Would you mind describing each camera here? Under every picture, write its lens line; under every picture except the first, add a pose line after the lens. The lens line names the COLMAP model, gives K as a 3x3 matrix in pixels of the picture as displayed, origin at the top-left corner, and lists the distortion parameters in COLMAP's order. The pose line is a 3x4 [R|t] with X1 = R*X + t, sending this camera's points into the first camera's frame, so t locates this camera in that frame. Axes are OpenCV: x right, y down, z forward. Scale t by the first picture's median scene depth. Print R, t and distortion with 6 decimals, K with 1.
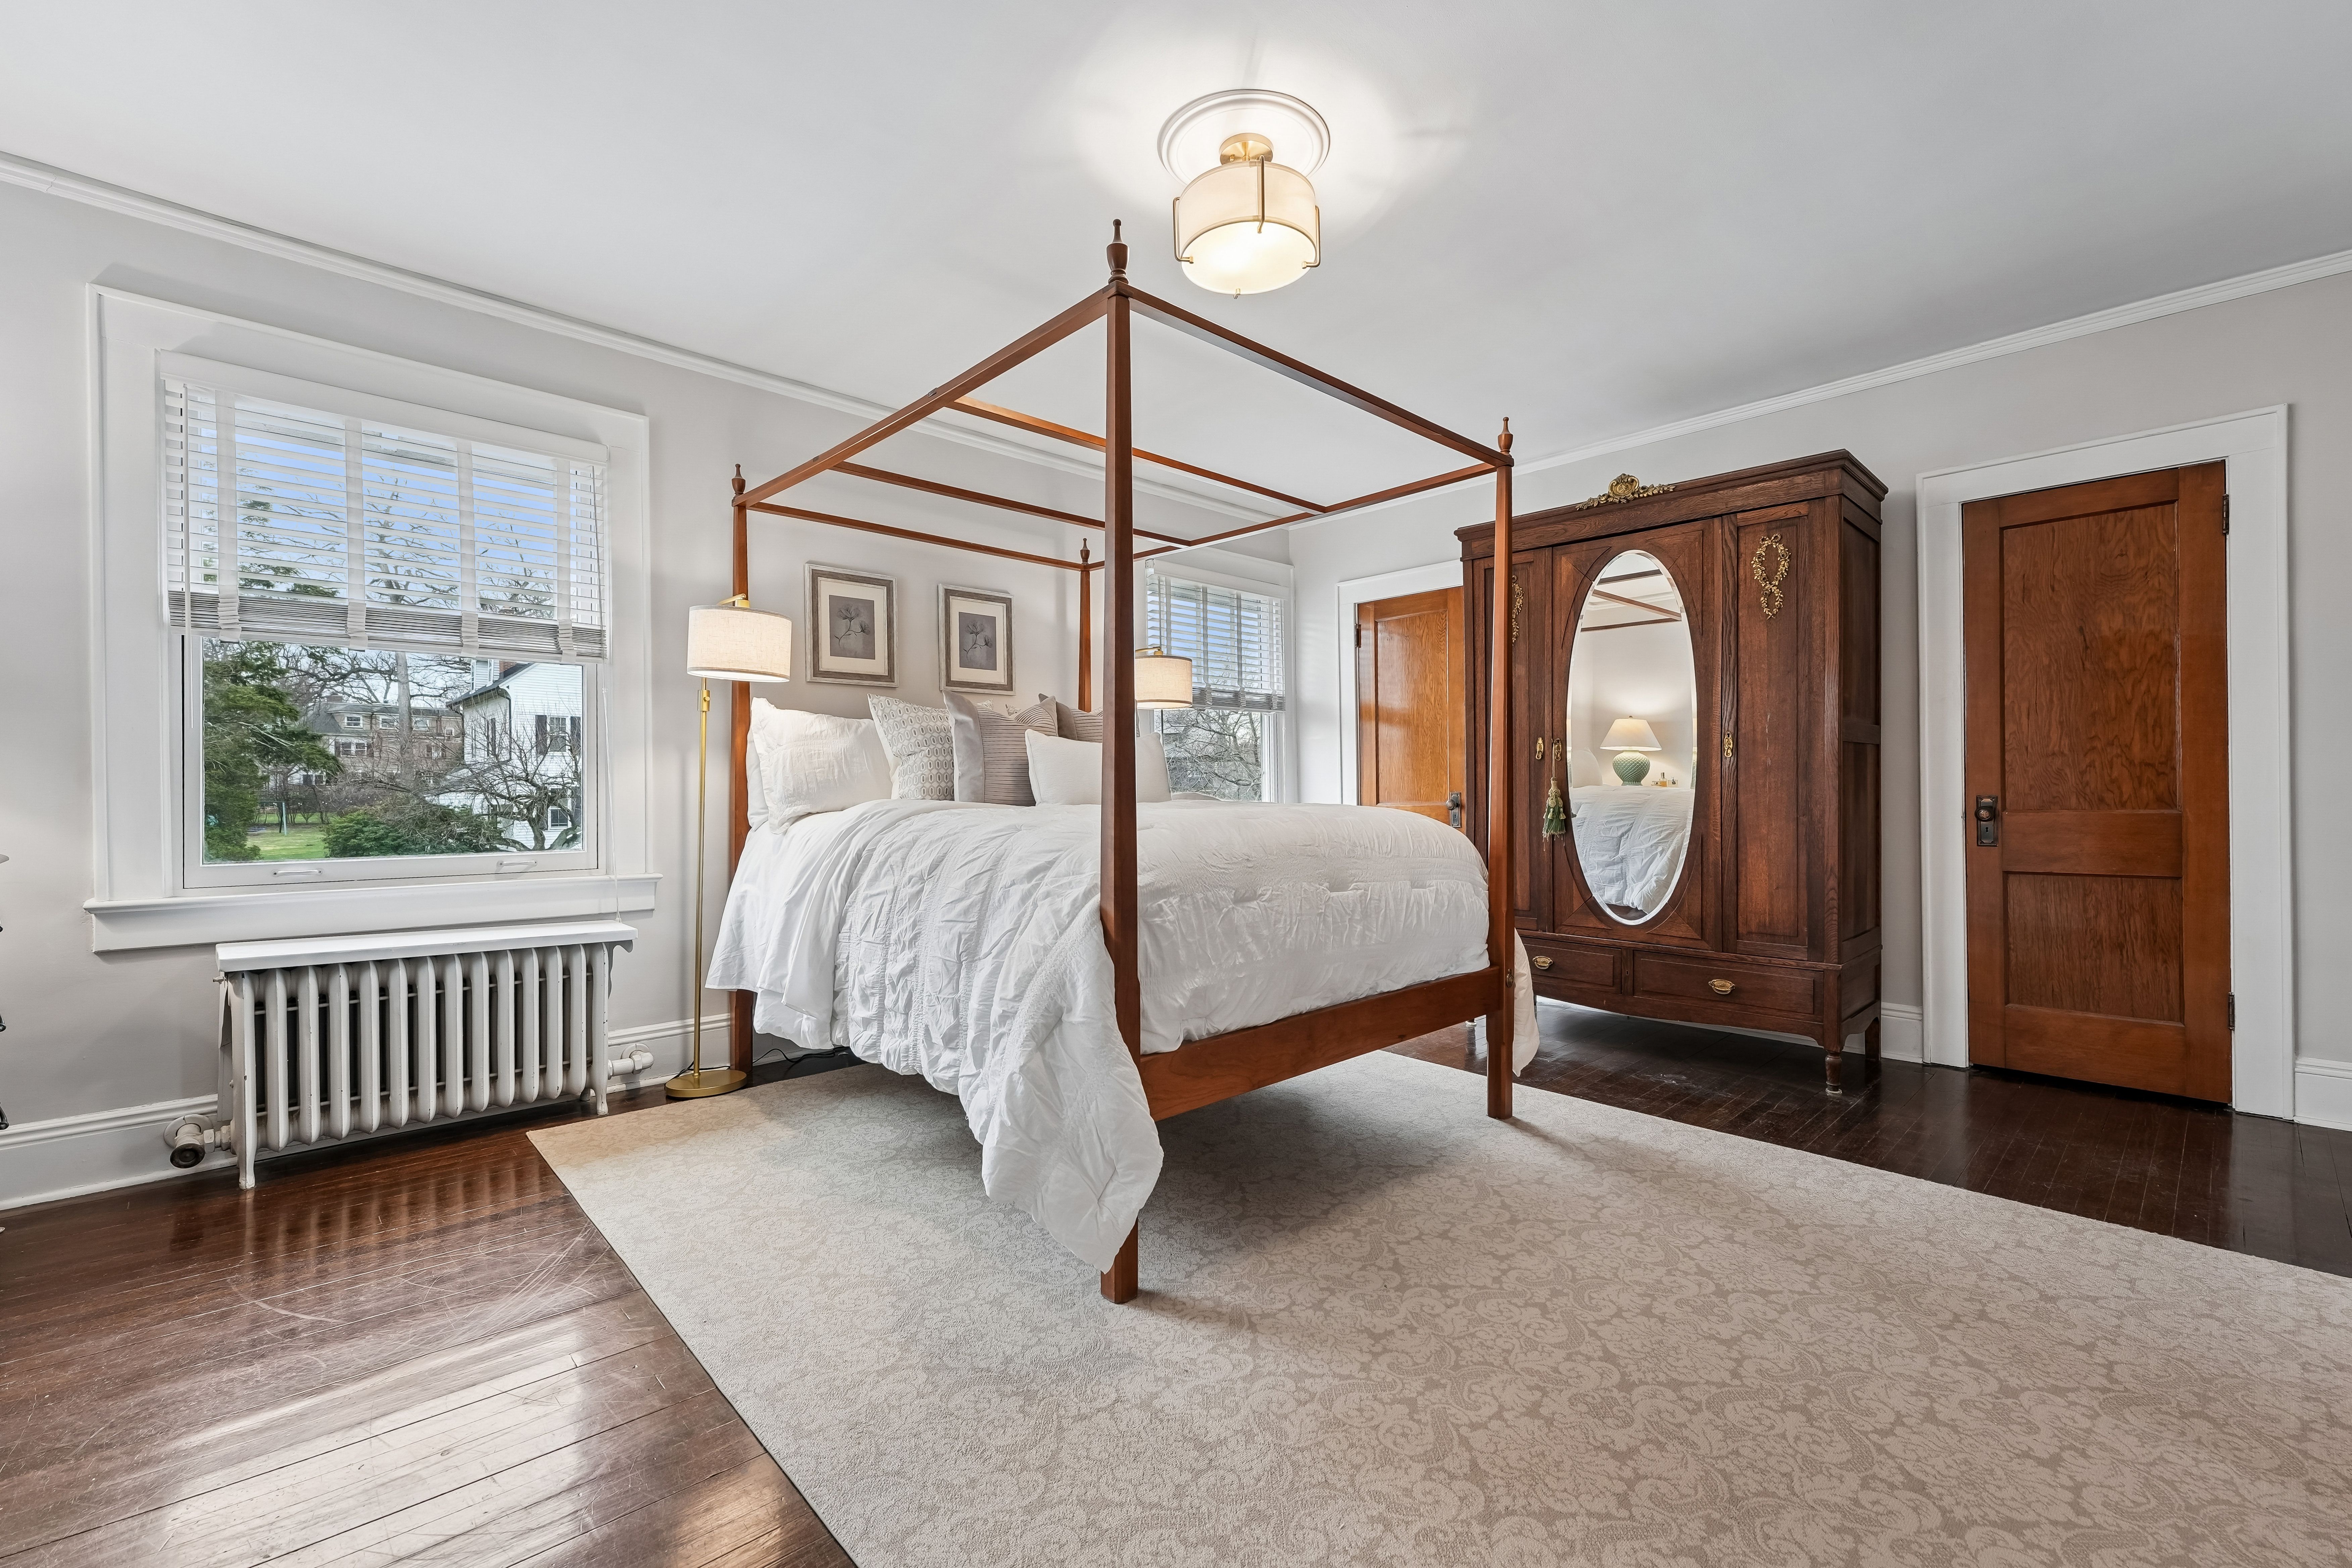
lens RADIAL K [[992.5, 0, 1147.1], [0, 992.5, 826.0], [0, 0, 1]] dist [0.032175, 0.000463]
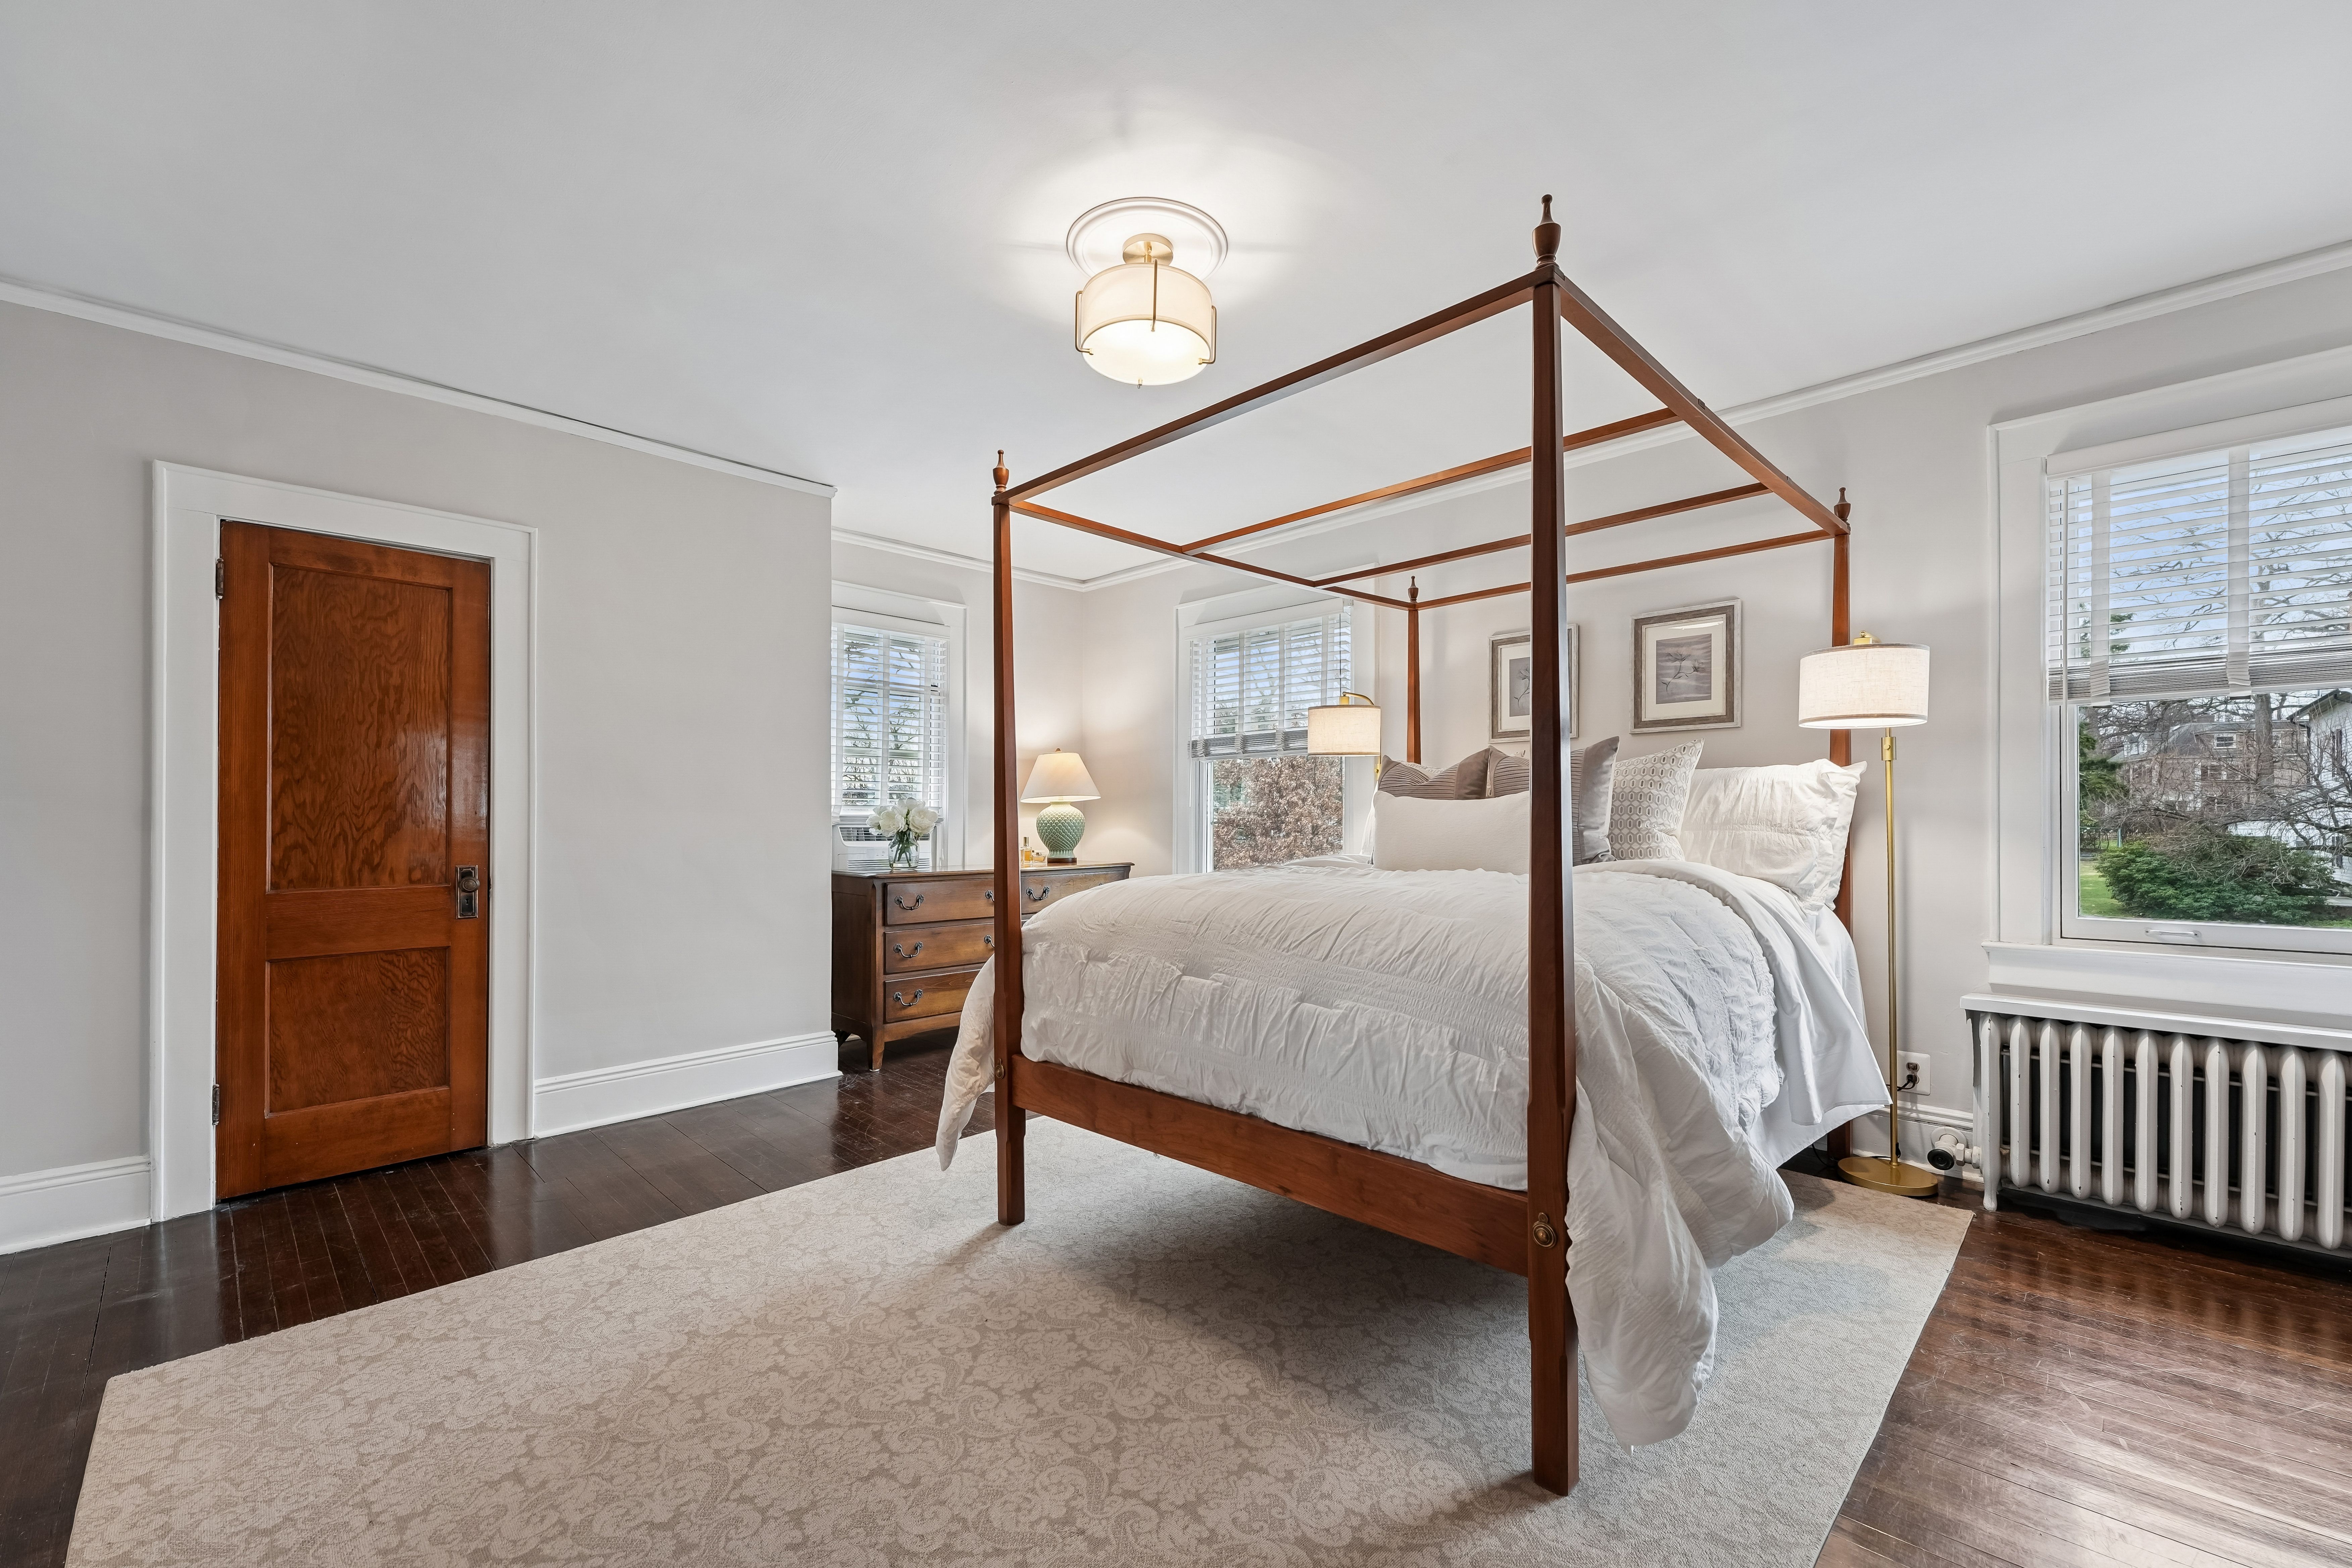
lens RADIAL K [[962.6, 0, 1194.5], [0, 962.6, 821.5], [0, 0, 1]] dist [0.000842, 0.000385]
pose [[0.051057, -0.007102, -0.998670, 0.971960], [-0.049760, 0.998715, -0.009646, -0.047412], [0.997455, 0.050186, 0.050638, 0.881769]]
